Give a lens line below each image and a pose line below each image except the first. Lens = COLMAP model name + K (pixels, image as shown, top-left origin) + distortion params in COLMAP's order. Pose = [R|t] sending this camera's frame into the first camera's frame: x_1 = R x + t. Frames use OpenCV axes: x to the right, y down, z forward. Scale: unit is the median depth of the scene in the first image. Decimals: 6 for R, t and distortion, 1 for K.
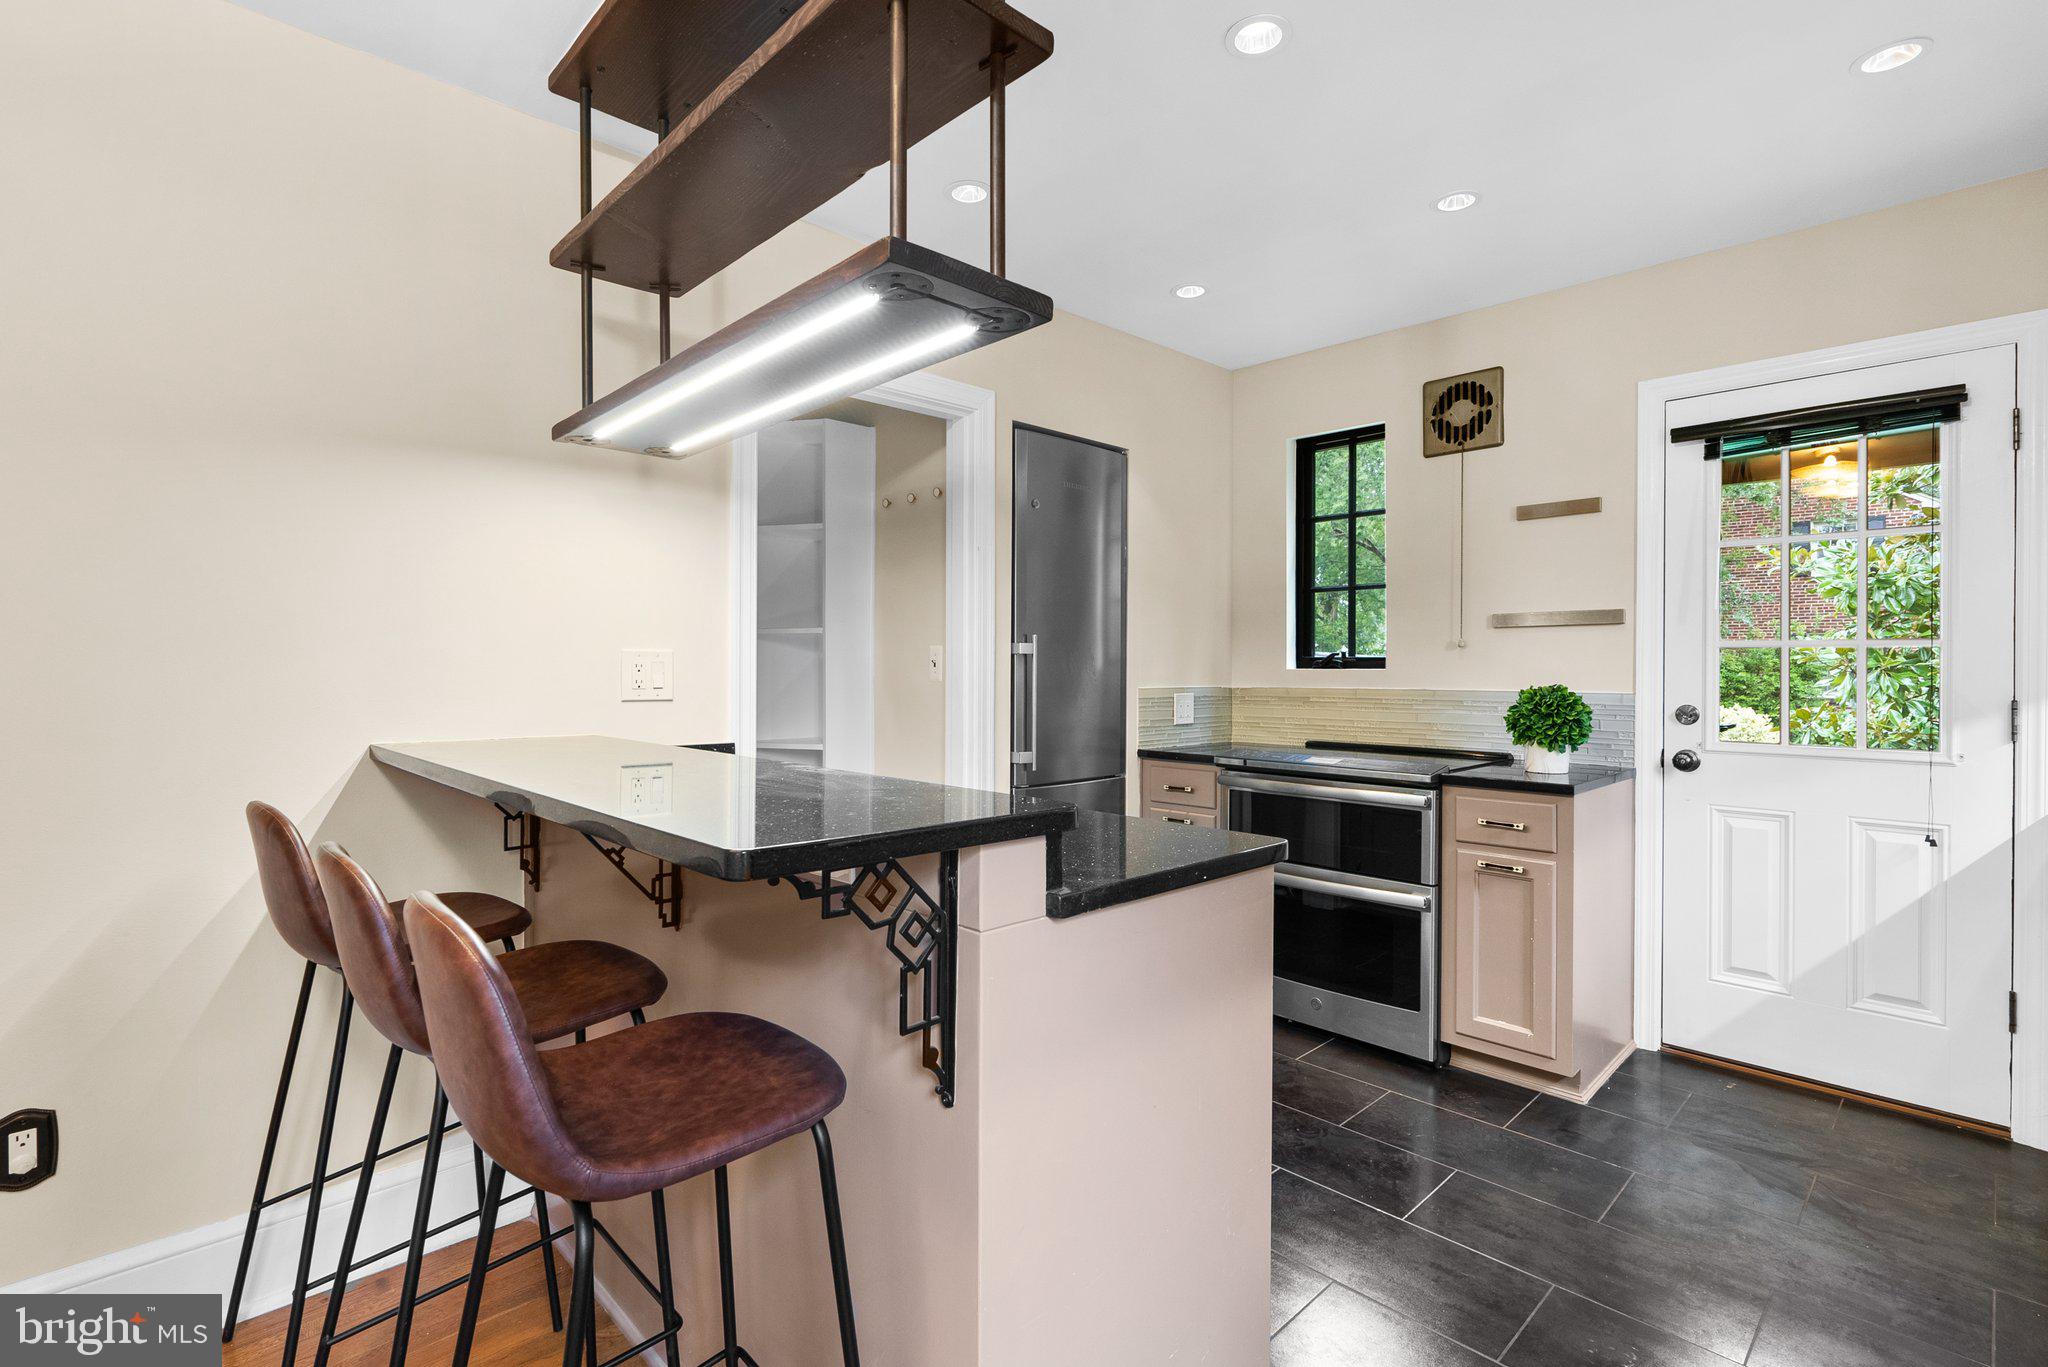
lens RADIAL K [[938.9, 0, 1026.7], [0, 938.9, 671.5], [0, 0, 1]] dist [-0.005687, 0.002225]
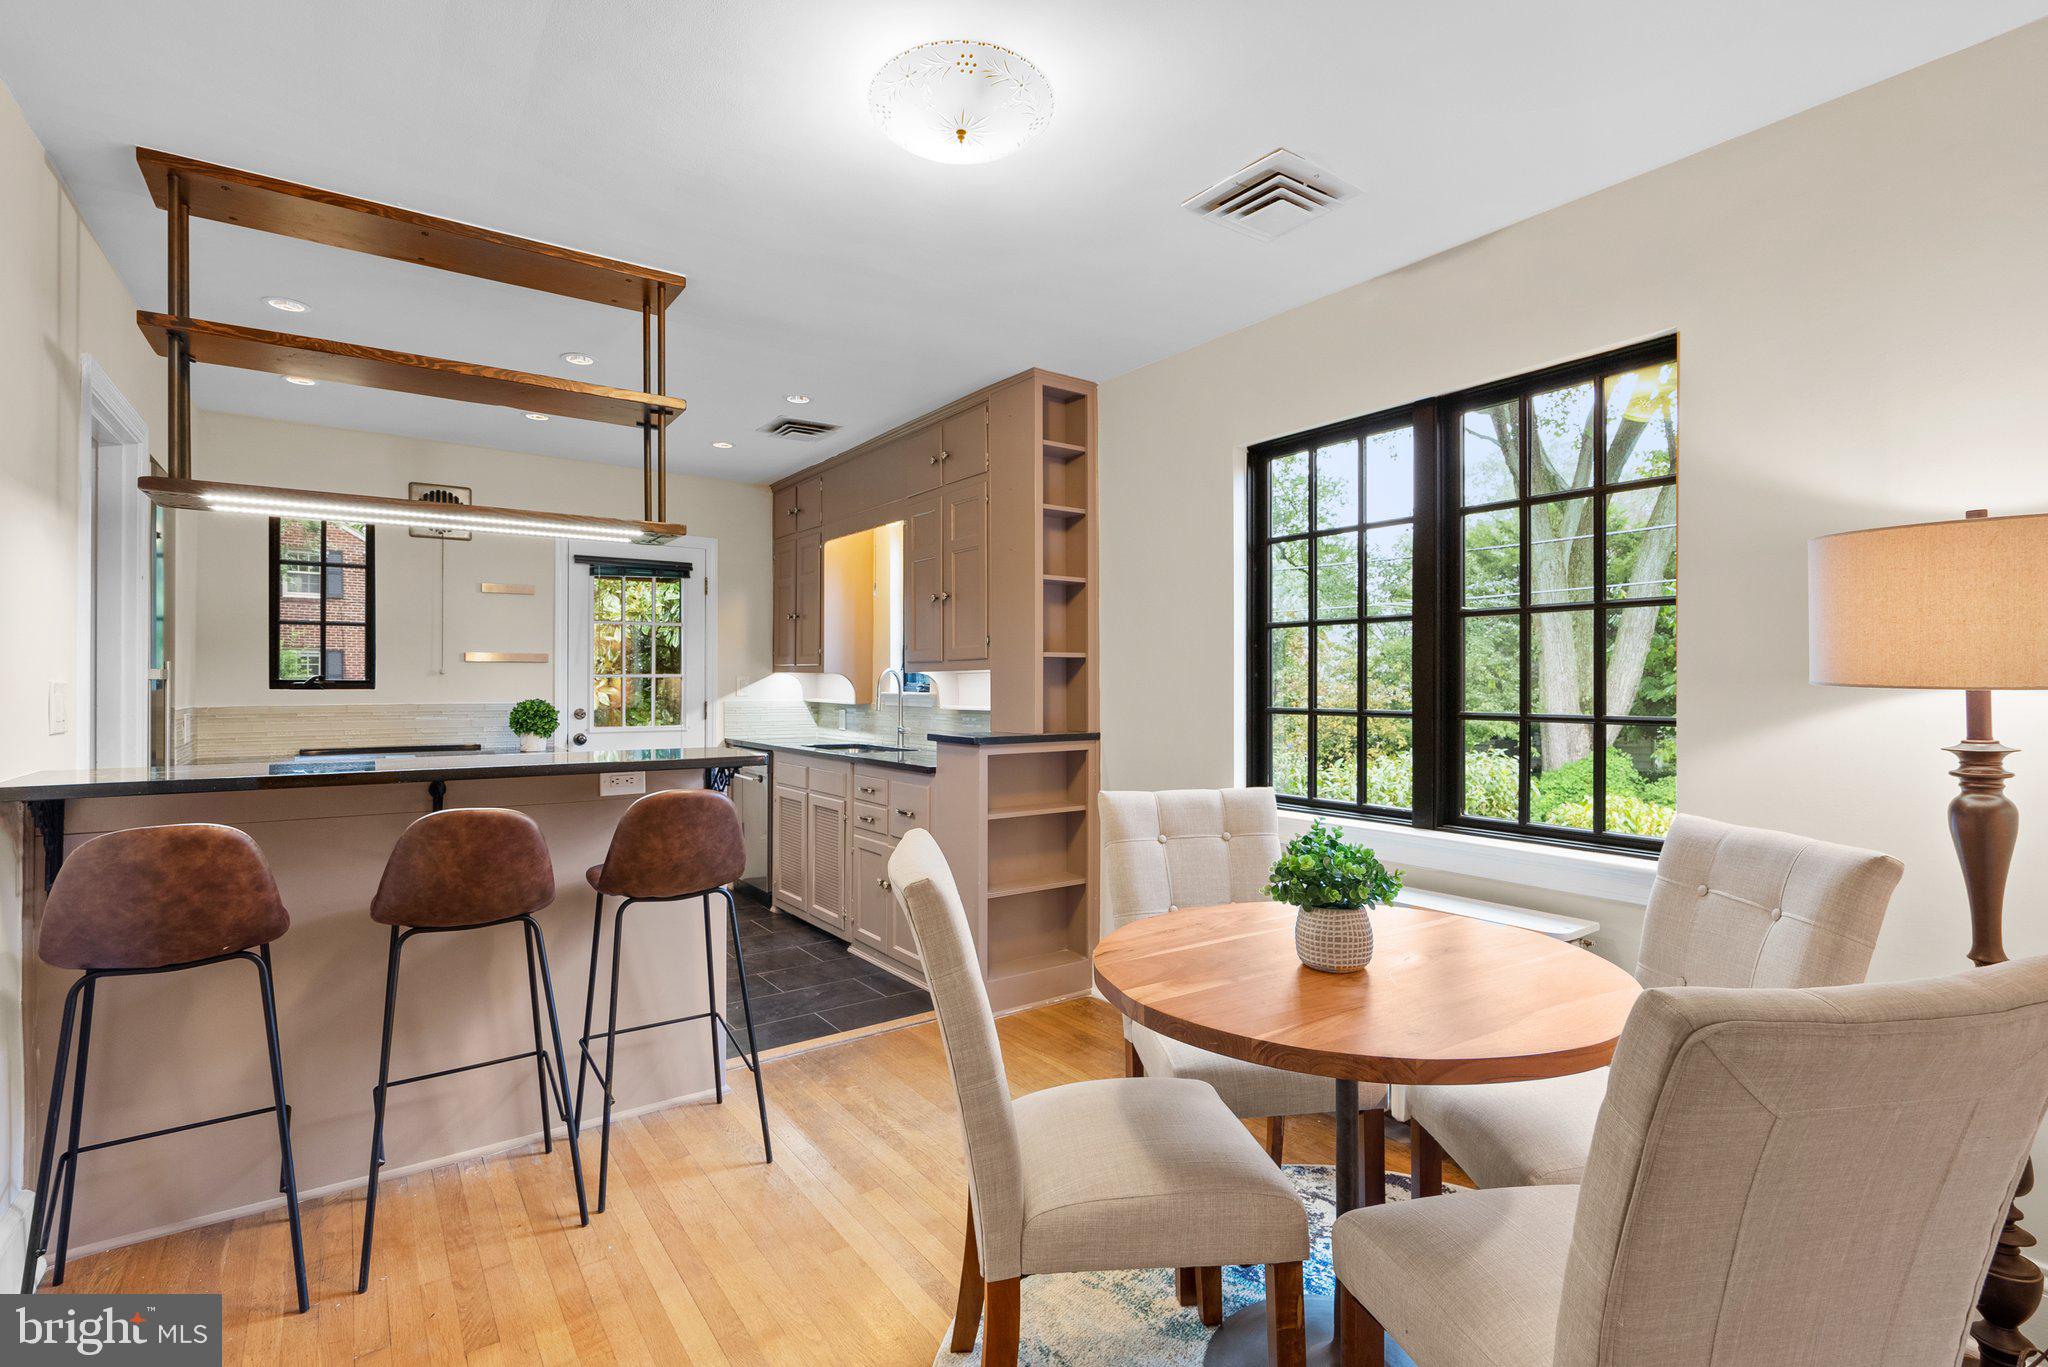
lens RADIAL K [[932.9, 0, 1032.2], [0, 932.9, 682.7], [0, 0, 1]] dist [-0.026967, 0.000186]
pose [[0.123194, -0.003335, 0.992377, -0.945854], [0.000067, 0.999994, 0.003353, -0.019962], [-0.992383, -0.000346, 0.123194, -0.084151]]
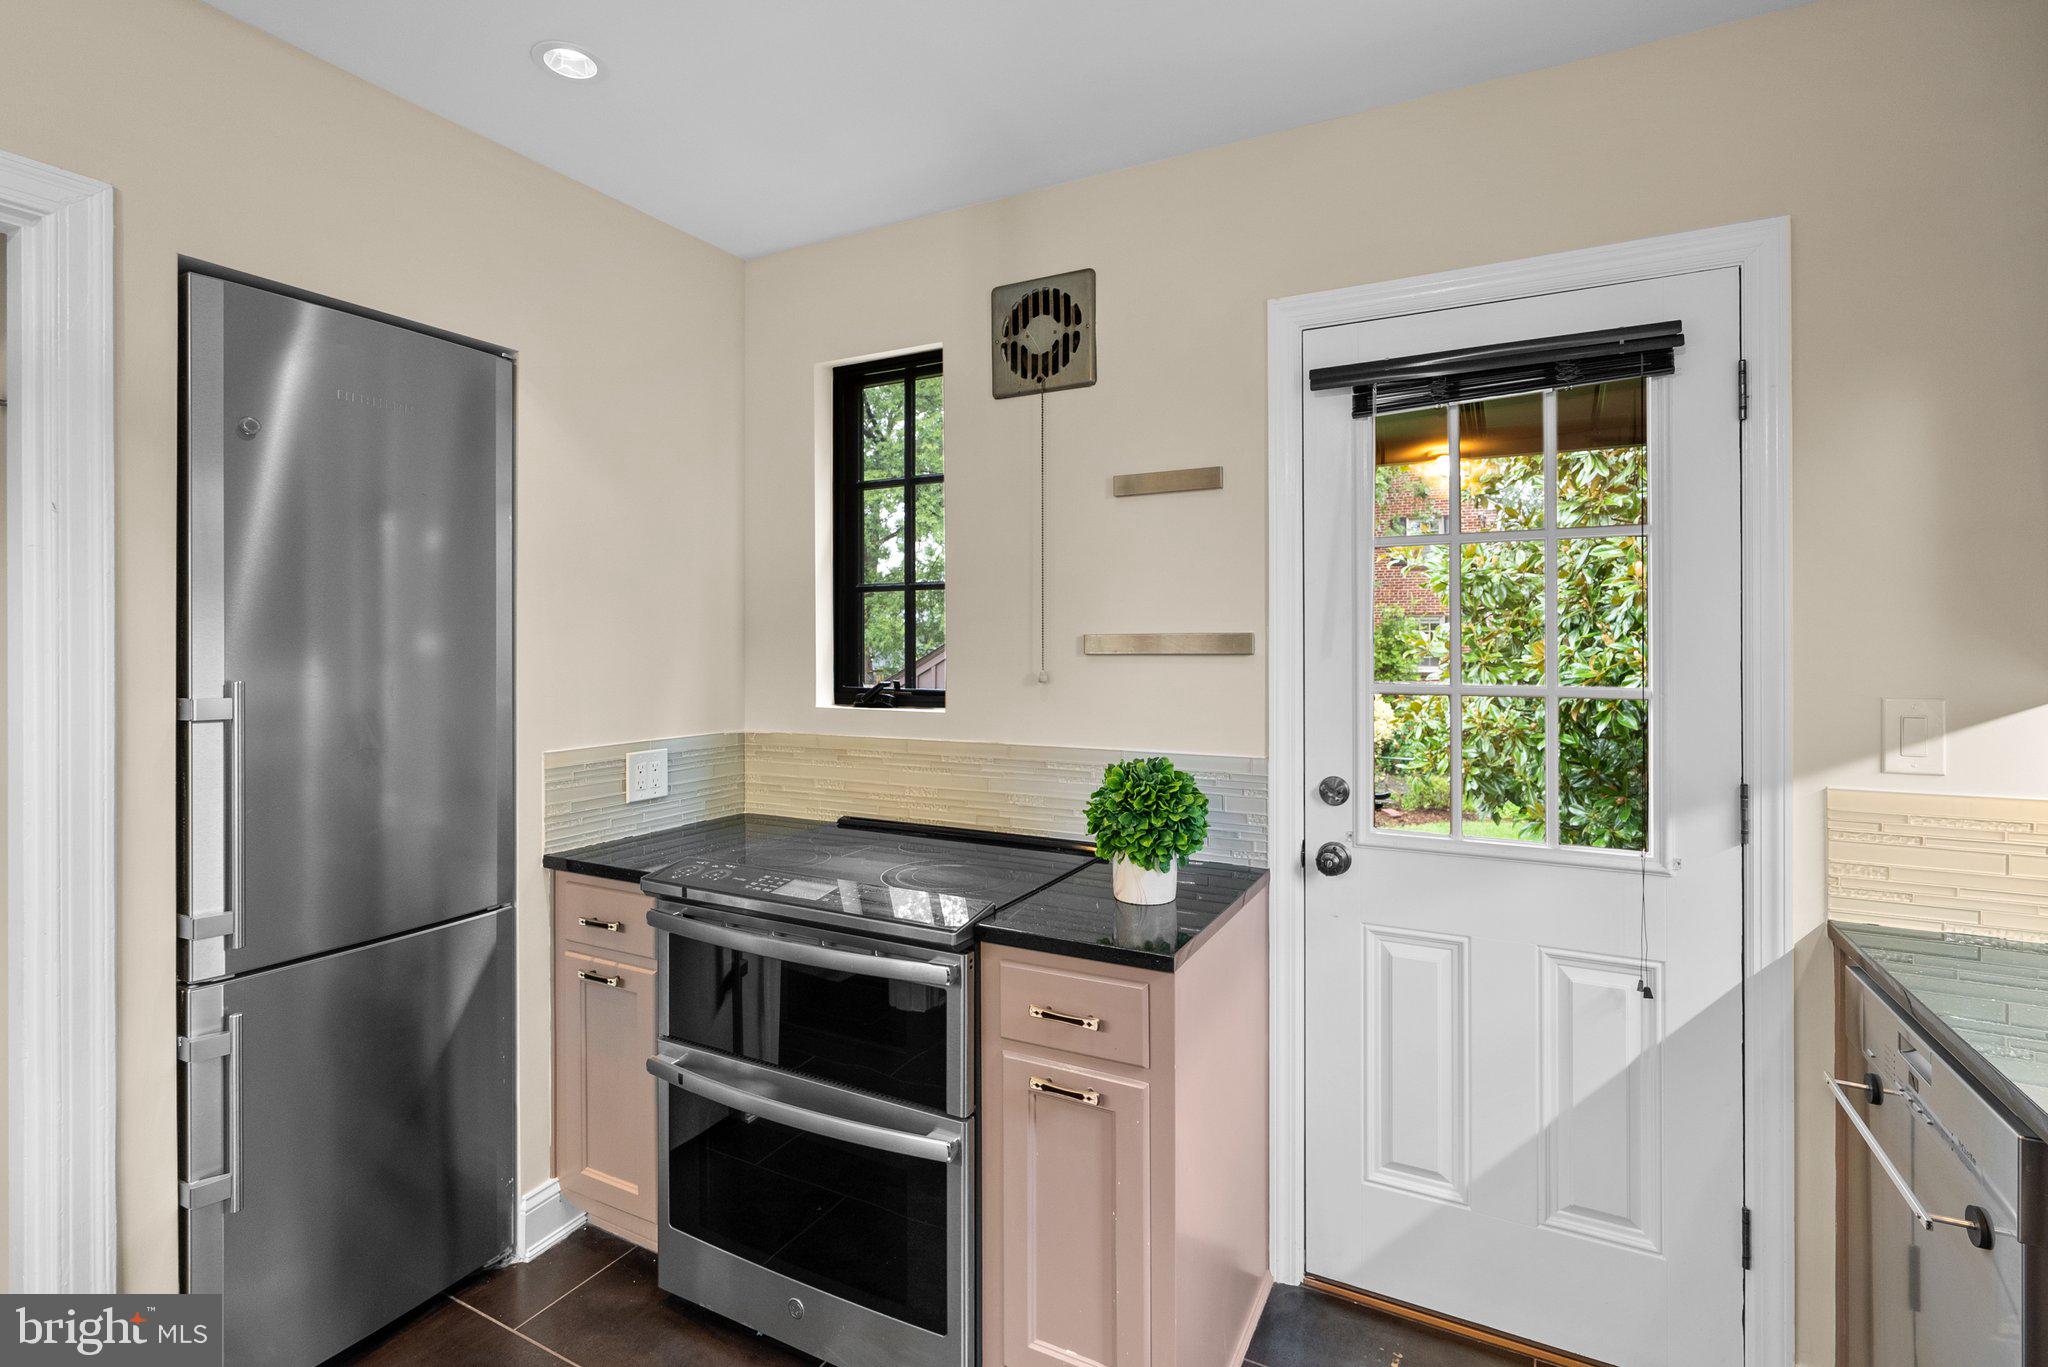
lens RADIAL K [[938.9, 0, 1033.0], [0, 938.9, 638.3], [0, 0, 1]] dist [-0.005687, 0.002225]
pose [[0.947860, -0.004297, 0.318659, 0.277128], [0.006453, 0.999963, -0.005711, -0.061364], [-0.318623, 0.007469, 0.947852, 0.416495]]
